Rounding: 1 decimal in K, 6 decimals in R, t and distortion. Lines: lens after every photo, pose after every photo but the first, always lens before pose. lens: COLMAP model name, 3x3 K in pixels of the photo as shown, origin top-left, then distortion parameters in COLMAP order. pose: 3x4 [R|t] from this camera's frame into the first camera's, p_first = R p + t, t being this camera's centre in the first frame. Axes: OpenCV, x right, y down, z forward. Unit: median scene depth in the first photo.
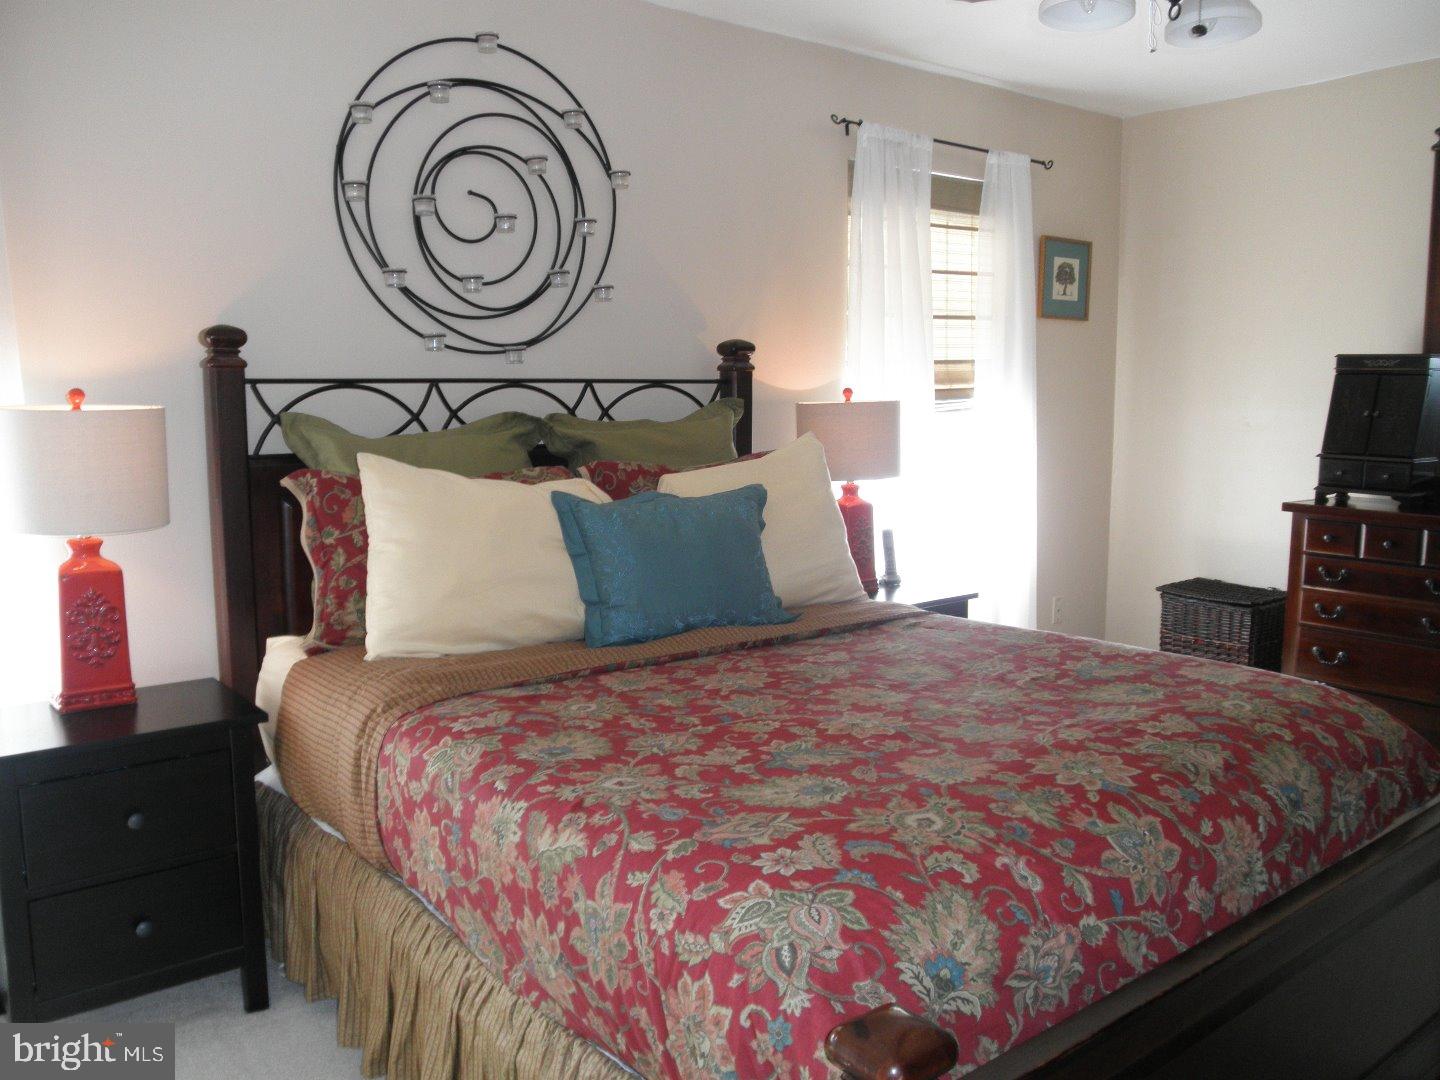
lens RADIAL K [[1177.1, 0, 721.1], [0, 1177.1, 538.1], [0, 0, 1]] dist [-0.125599, 0.103794]
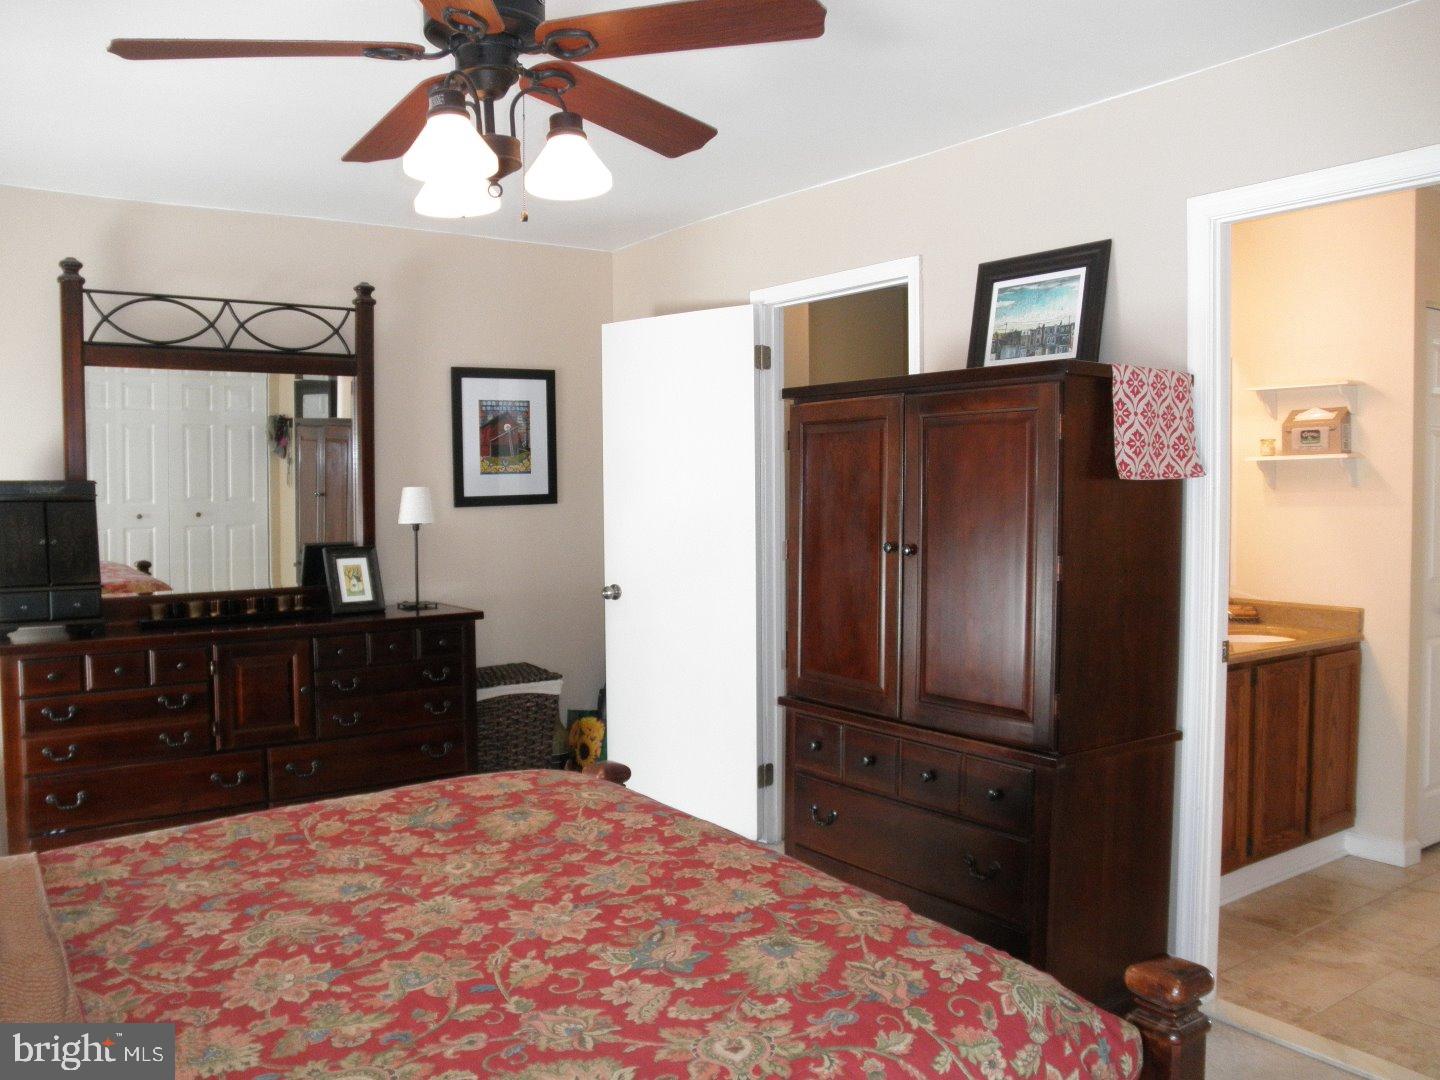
lens RADIAL K [[1177.1, 0, 720.3], [0, 1177.1, 541.8], [0, 0, 1]] dist [-0.125599, 0.103794]
pose [[0.042891, -0.049031, 0.997876, -0.863470], [0.136246, 0.989751, 0.042776, -0.172465], [-0.989746, 0.134122, 0.049131, 0.920472]]
